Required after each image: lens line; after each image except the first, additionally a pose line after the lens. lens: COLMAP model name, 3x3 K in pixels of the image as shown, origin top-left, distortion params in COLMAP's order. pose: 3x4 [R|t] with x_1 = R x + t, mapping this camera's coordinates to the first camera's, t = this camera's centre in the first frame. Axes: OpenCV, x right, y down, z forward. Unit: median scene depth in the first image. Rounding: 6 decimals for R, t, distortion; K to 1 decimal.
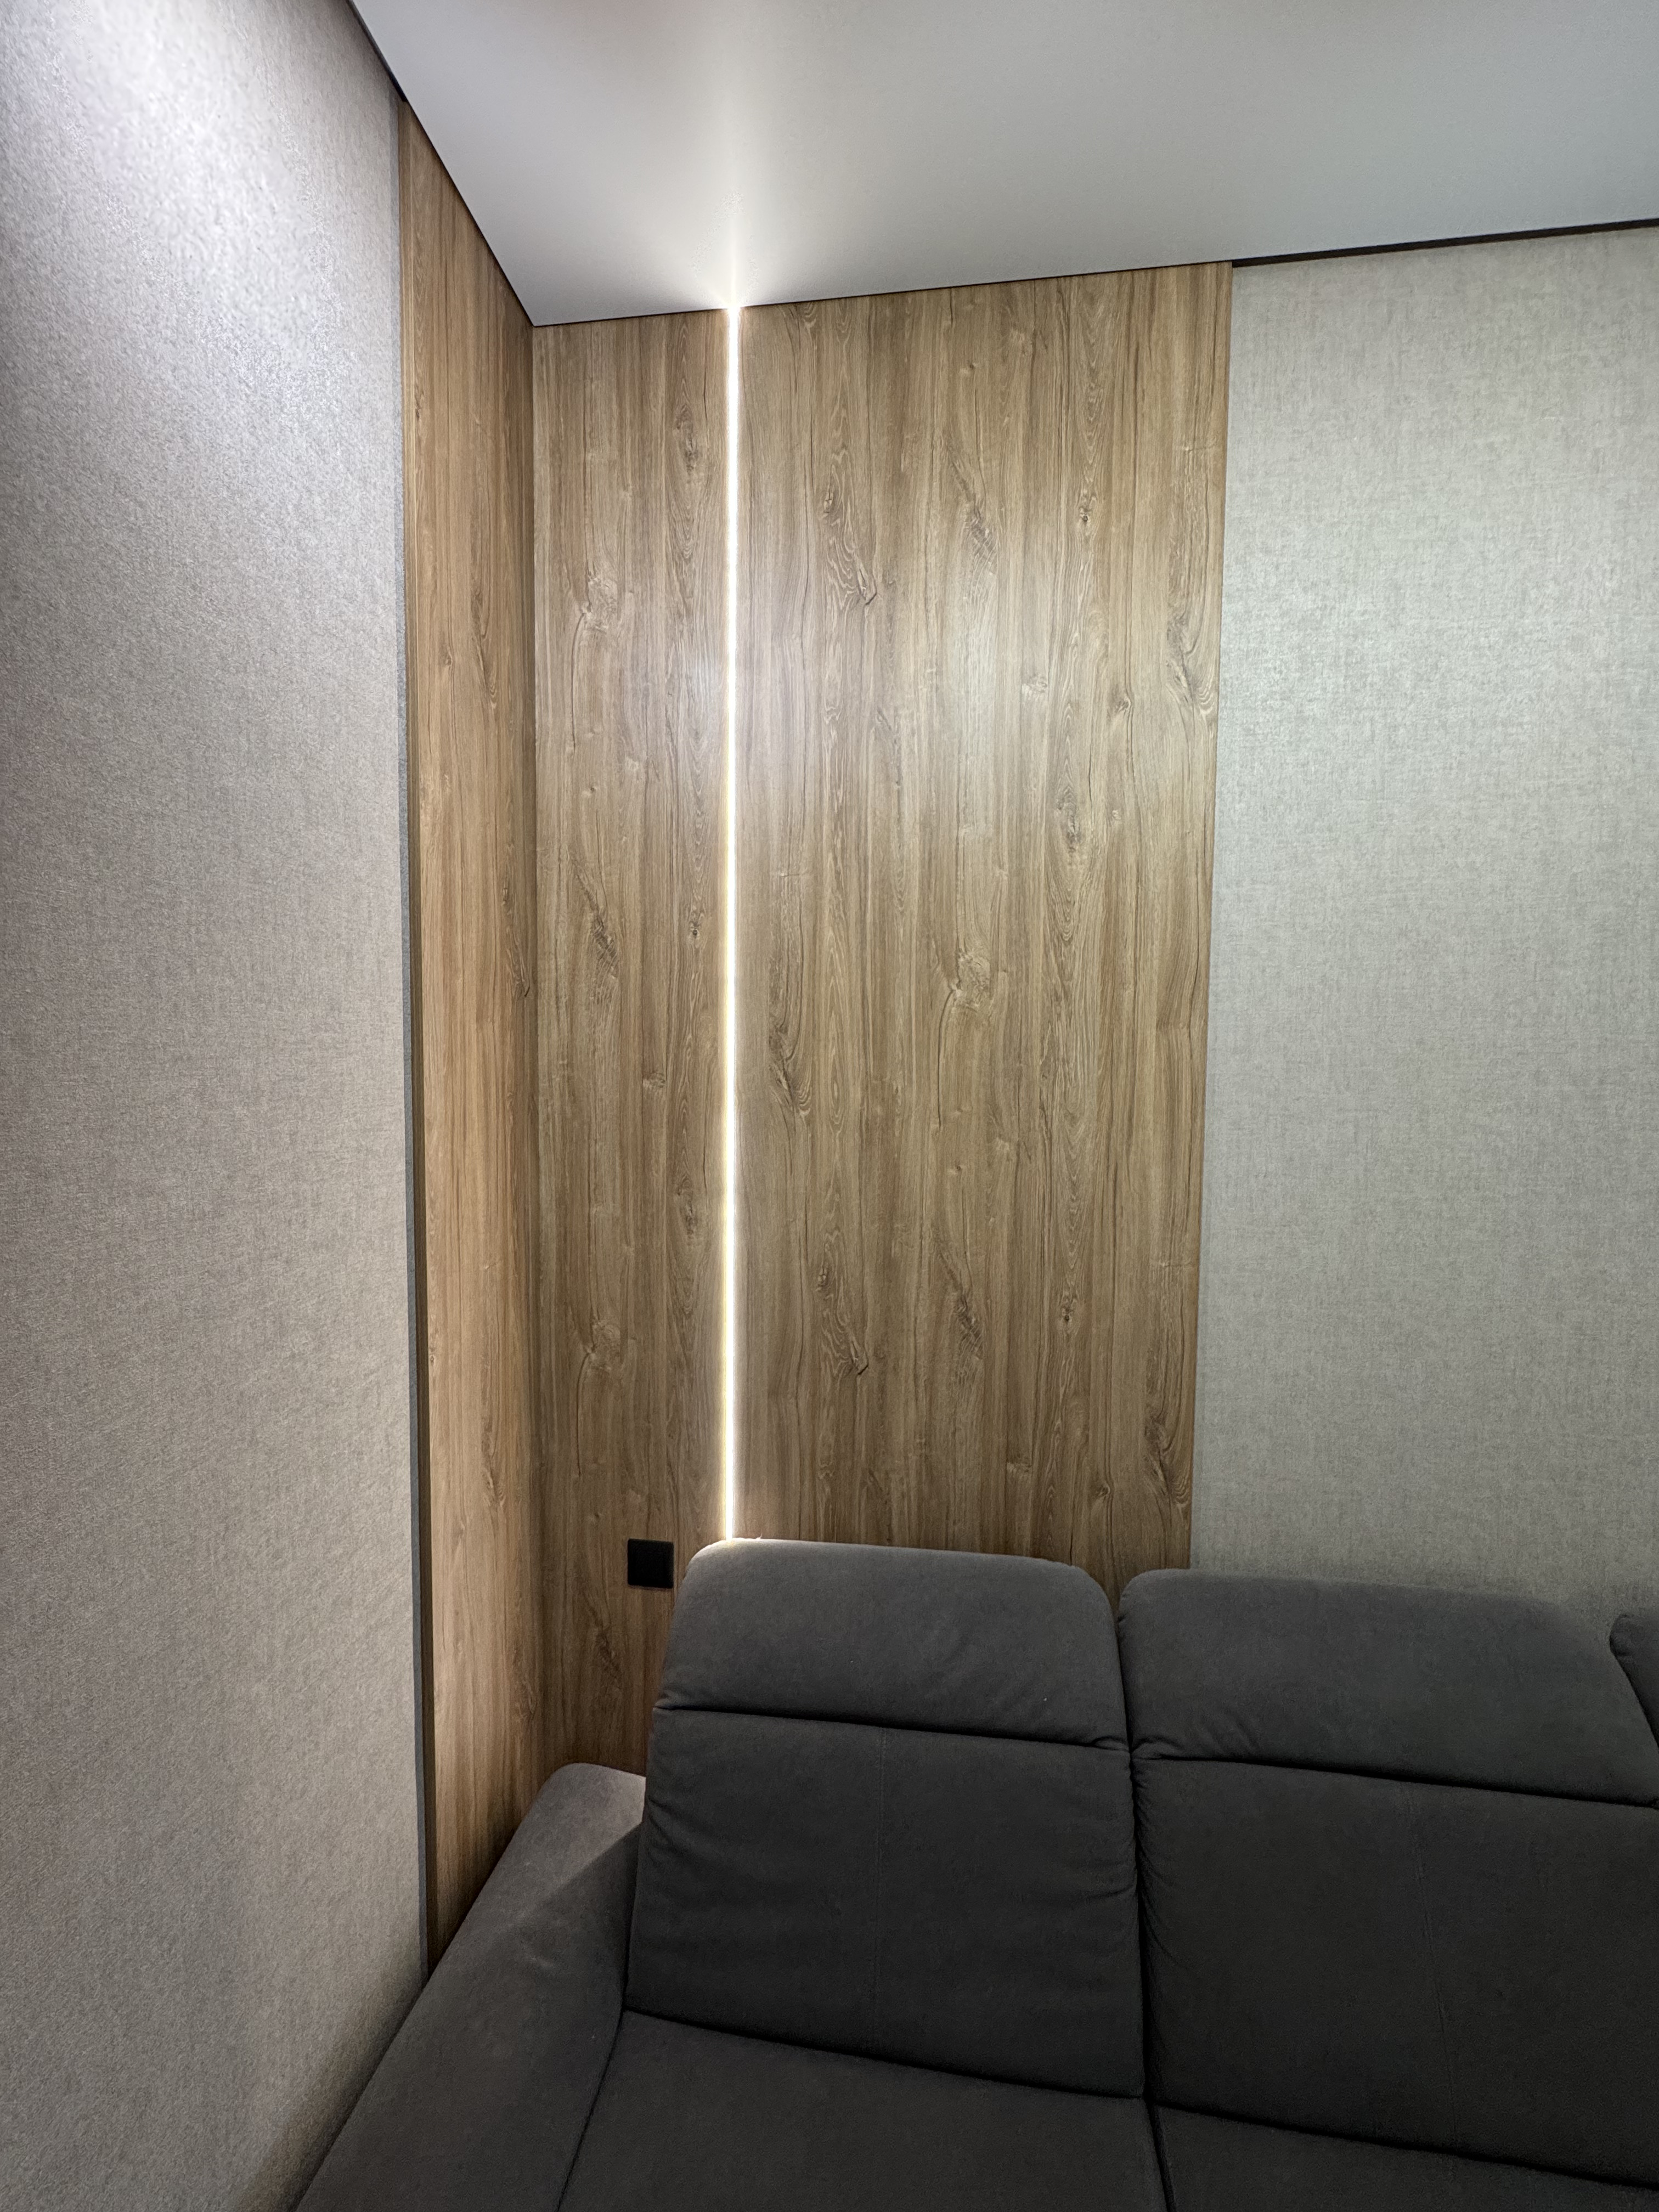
lens RADIAL K [[876.1, 0, 829.5], [0, 876.1, 1106.0], [0, 0, 1]] dist [-0.002913, 0.000245]
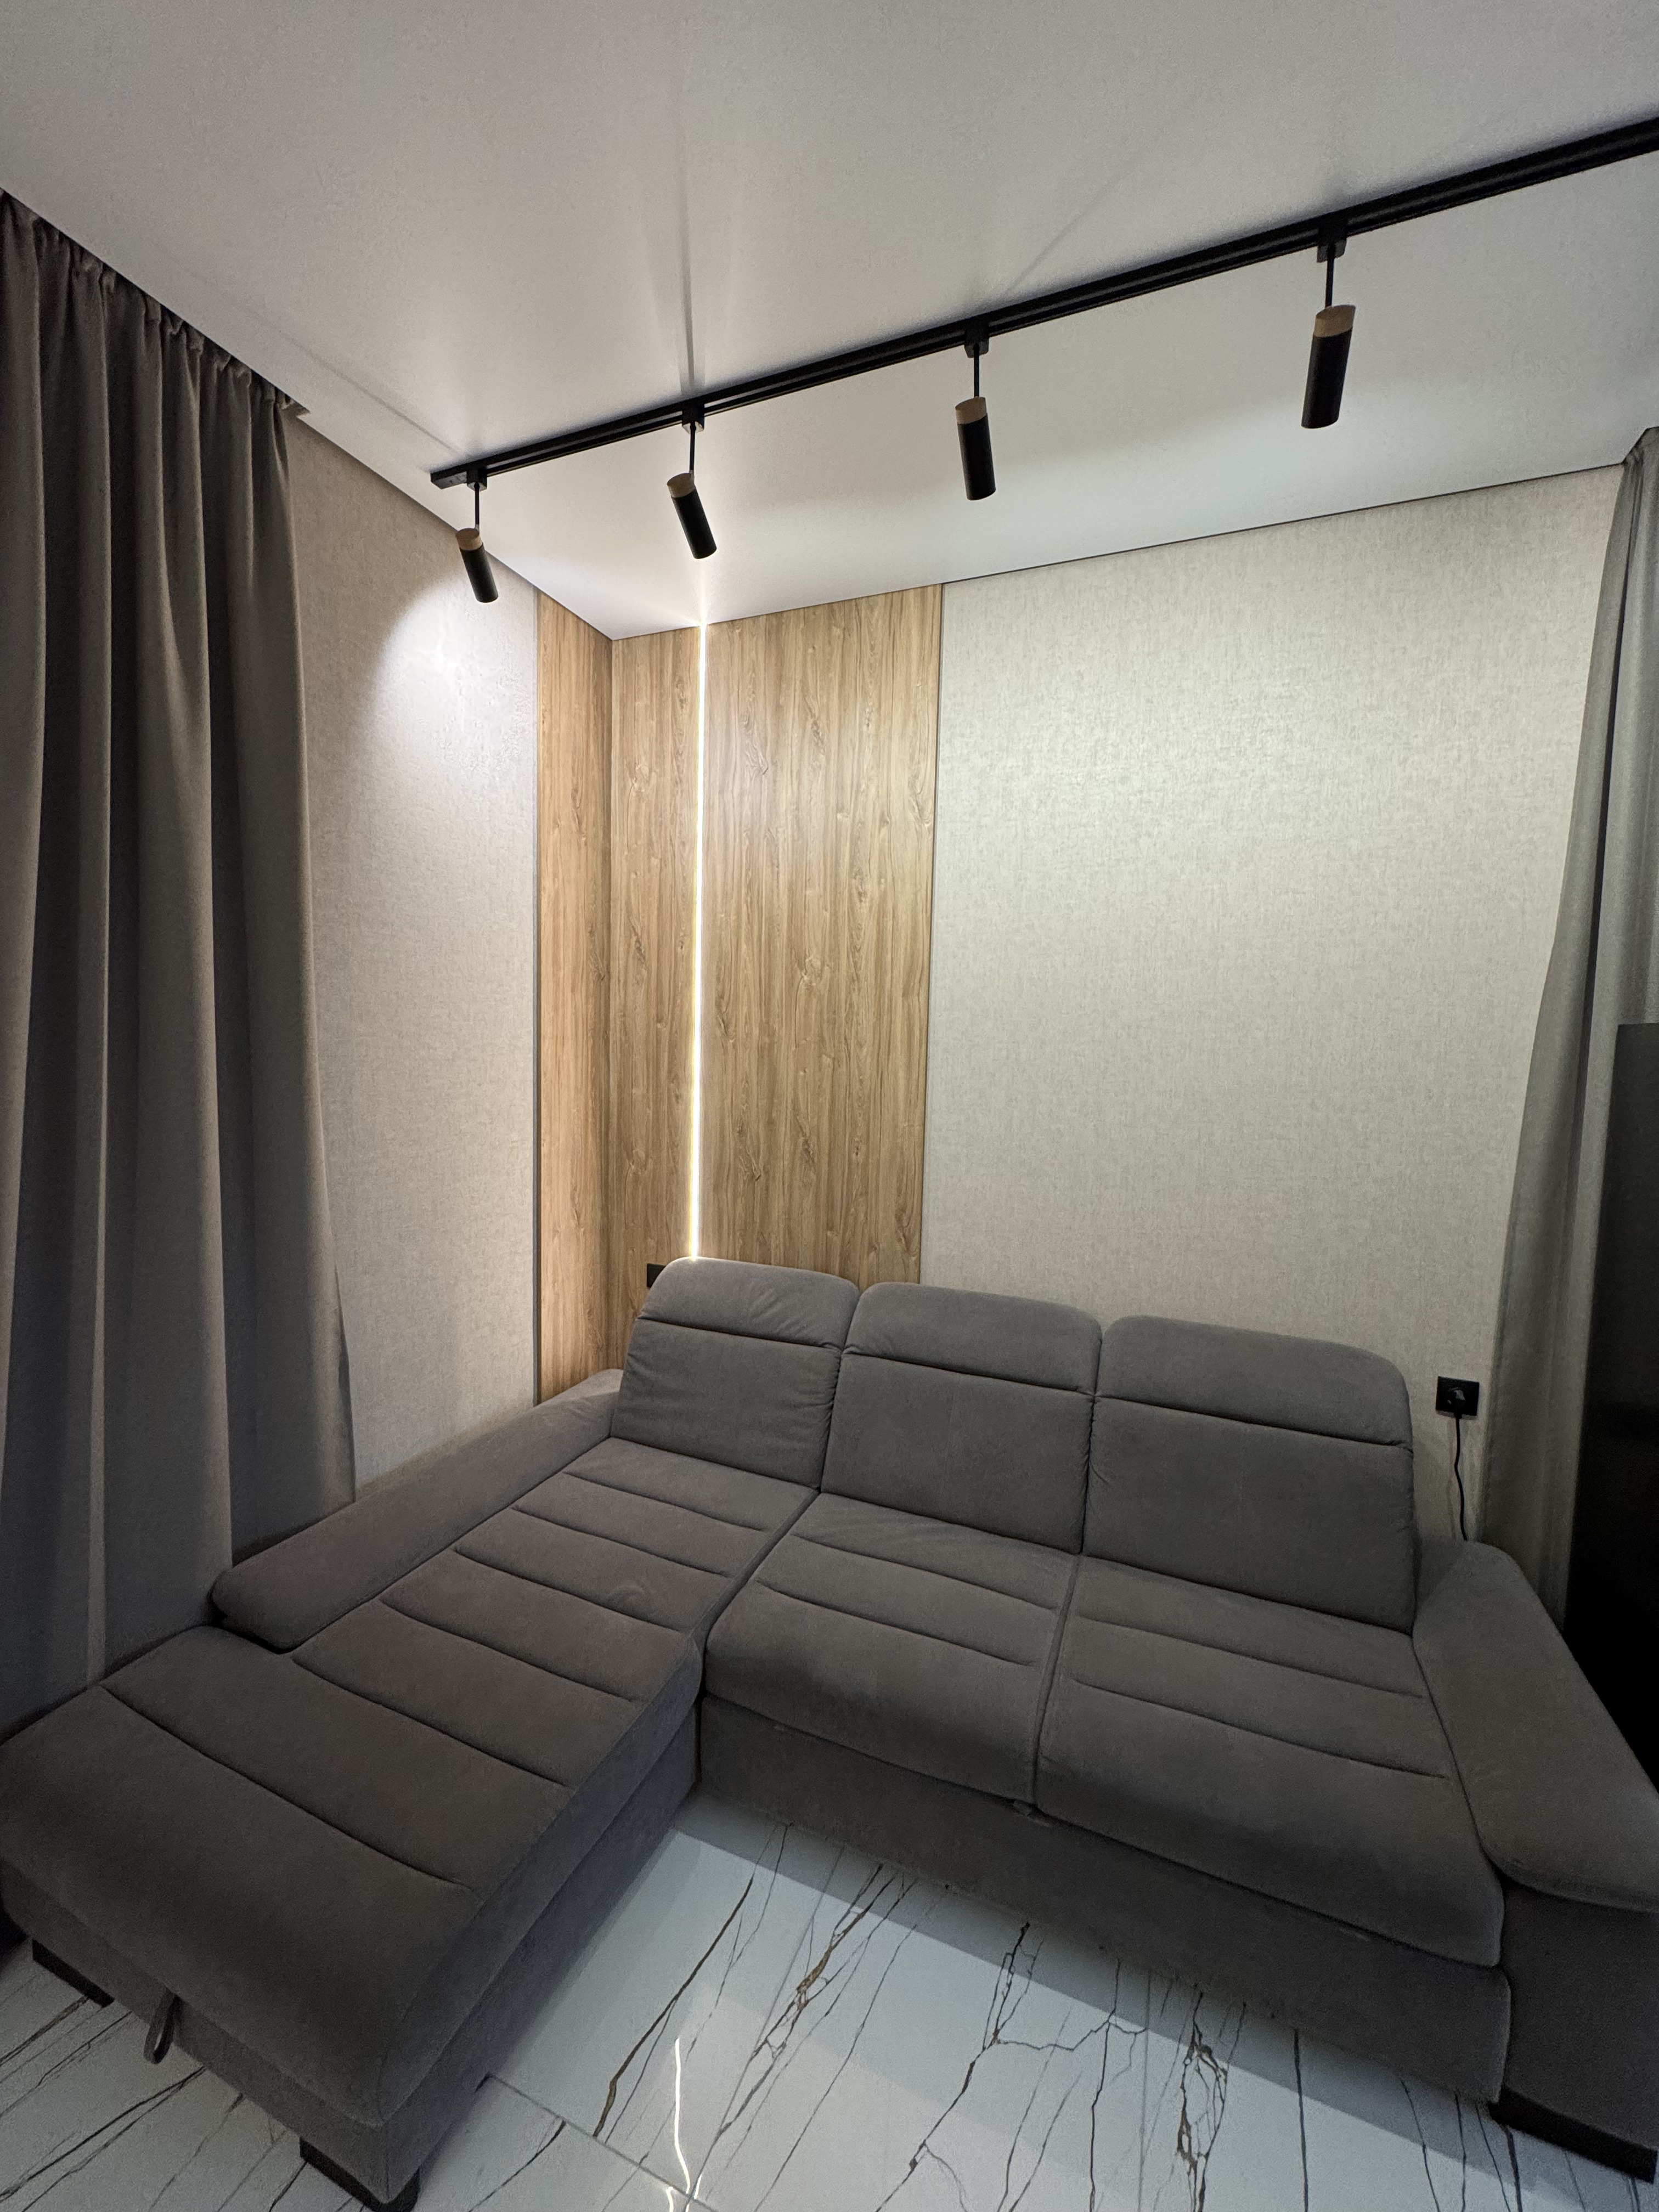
lens RADIAL K [[876.1, 0, 829.5], [0, 876.1, 1106.0], [0, 0, 1]] dist [-0.002913, 0.000245]
pose [[0.965426, 0.034618, -0.258369, 0.700451], [-0.030246, 0.999324, 0.020877, 0.106862], [0.258917, -0.012341, 0.965821, -0.817946]]
